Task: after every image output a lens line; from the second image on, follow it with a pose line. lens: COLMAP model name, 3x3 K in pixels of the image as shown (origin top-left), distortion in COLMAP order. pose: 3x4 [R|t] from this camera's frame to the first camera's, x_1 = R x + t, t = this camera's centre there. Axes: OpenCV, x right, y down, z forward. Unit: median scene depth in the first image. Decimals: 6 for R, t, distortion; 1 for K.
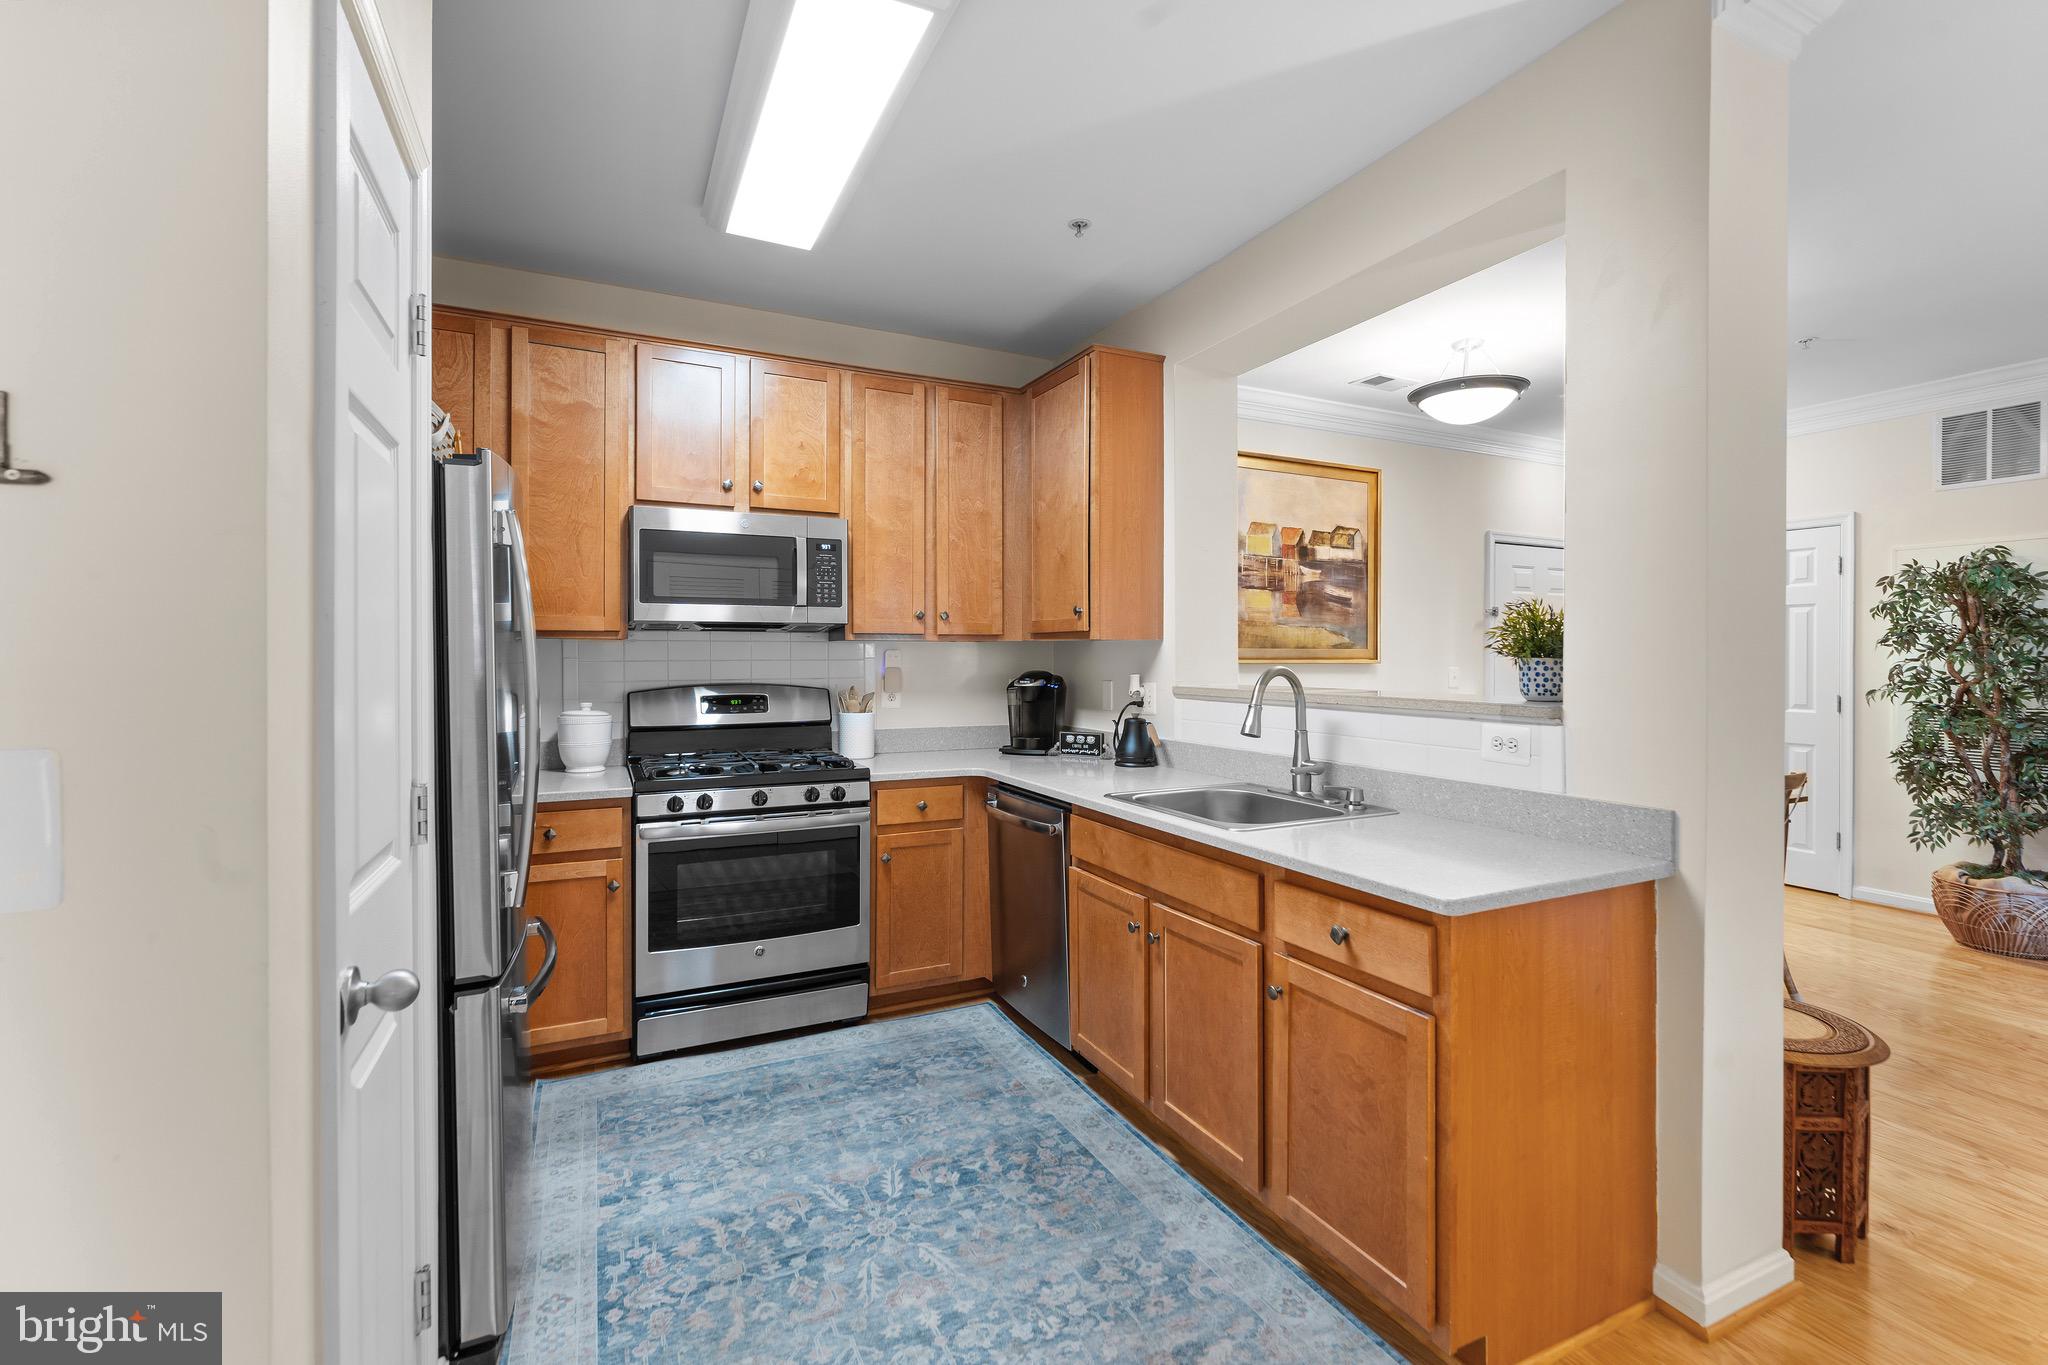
lens RADIAL K [[898.3, 0, 1033.0], [0, 898.3, 654.1], [0, 0, 1]] dist [-0.001867, -0.000057]
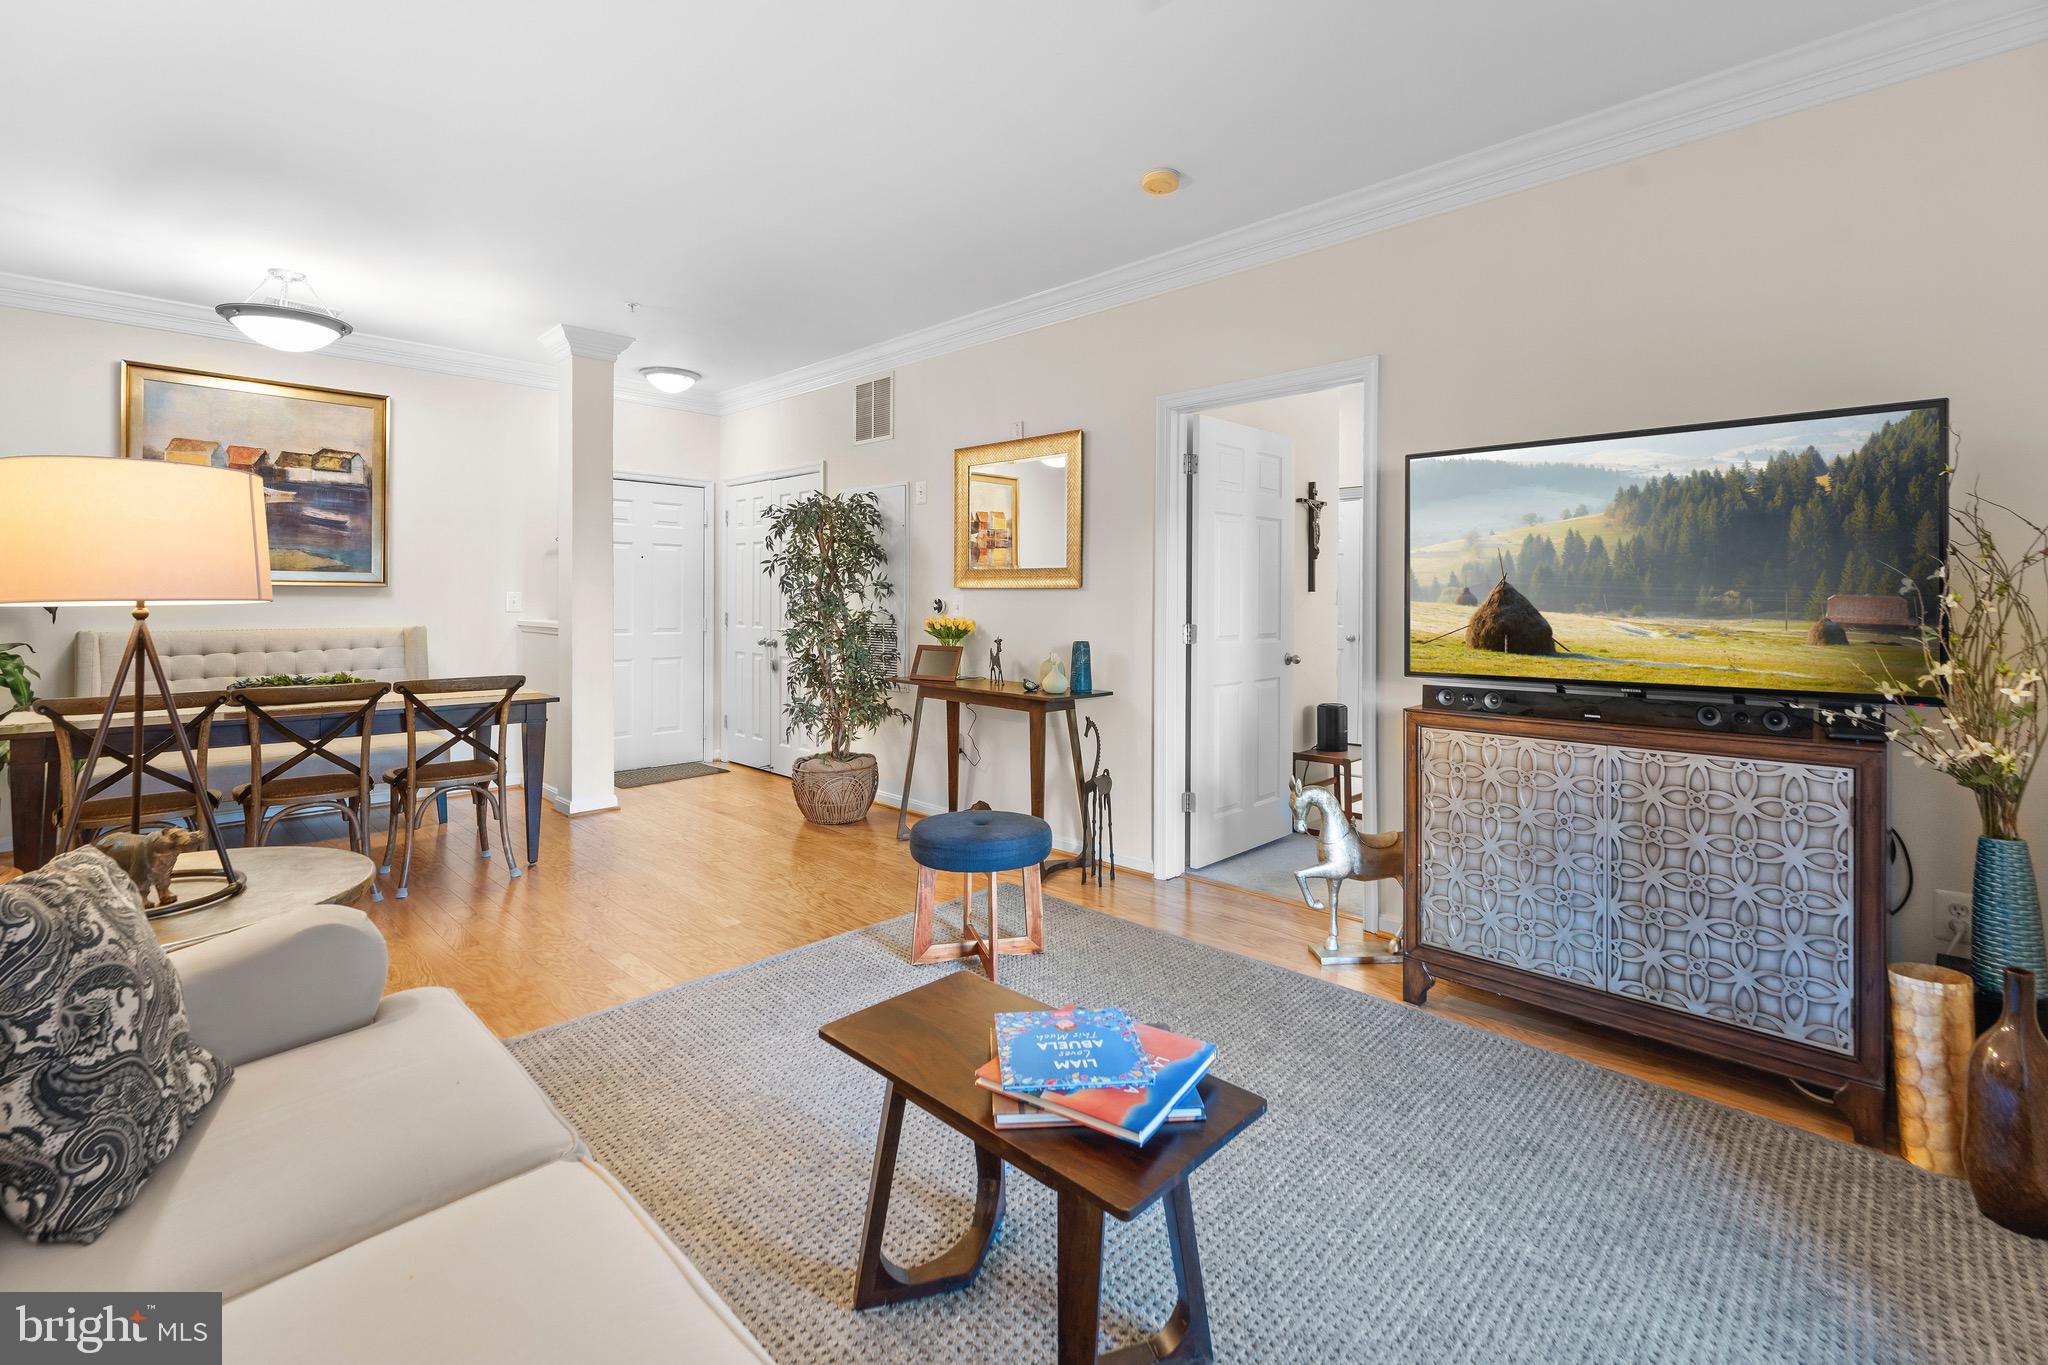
lens RADIAL K [[905.9, 0, 1026.6], [0, 905.9, 598.9], [0, 0, 1]] dist [-0.001486, -0.000127]
pose [[0.943560, 0.002621, 0.331190, 1.208498], [-0.004017, 0.999986, 0.003531, 0.029154], [-0.331176, -0.004662, 0.943557, -0.342733]]
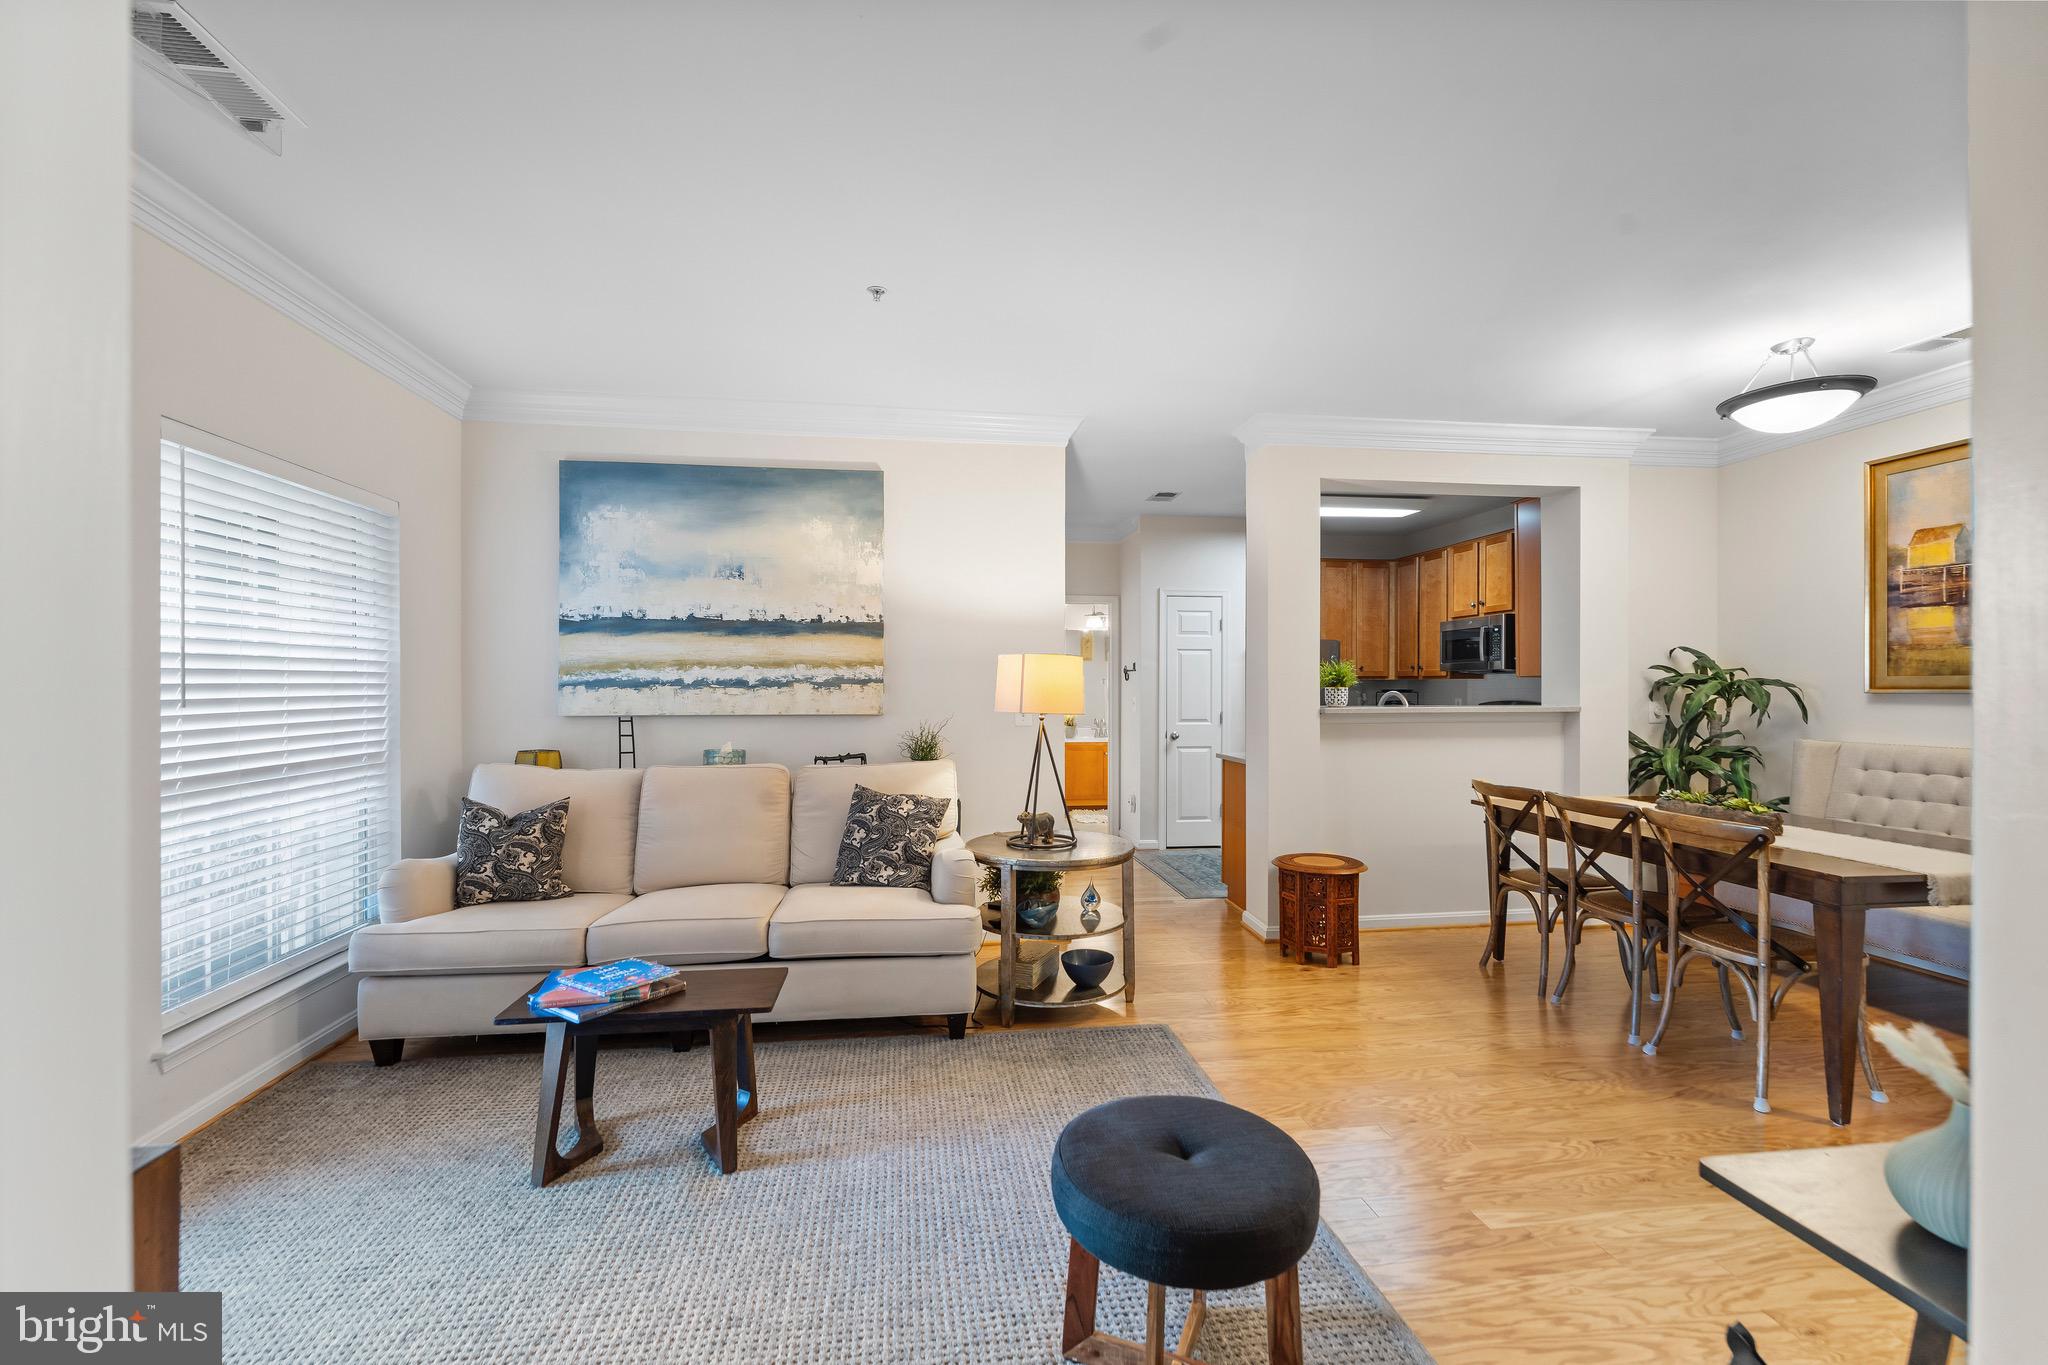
lens RADIAL K [[861.2, 0, 1027.5], [0, 861.2, 691.1], [0, 0, 1]] dist [-0.001193, -0.000148]
pose [[-0.319445, 0.002866, -0.947600, 2.004811], [0.003988, 0.999991, 0.001680, 0.005318], [0.947596, -0.003242, -0.319454, 0.691418]]
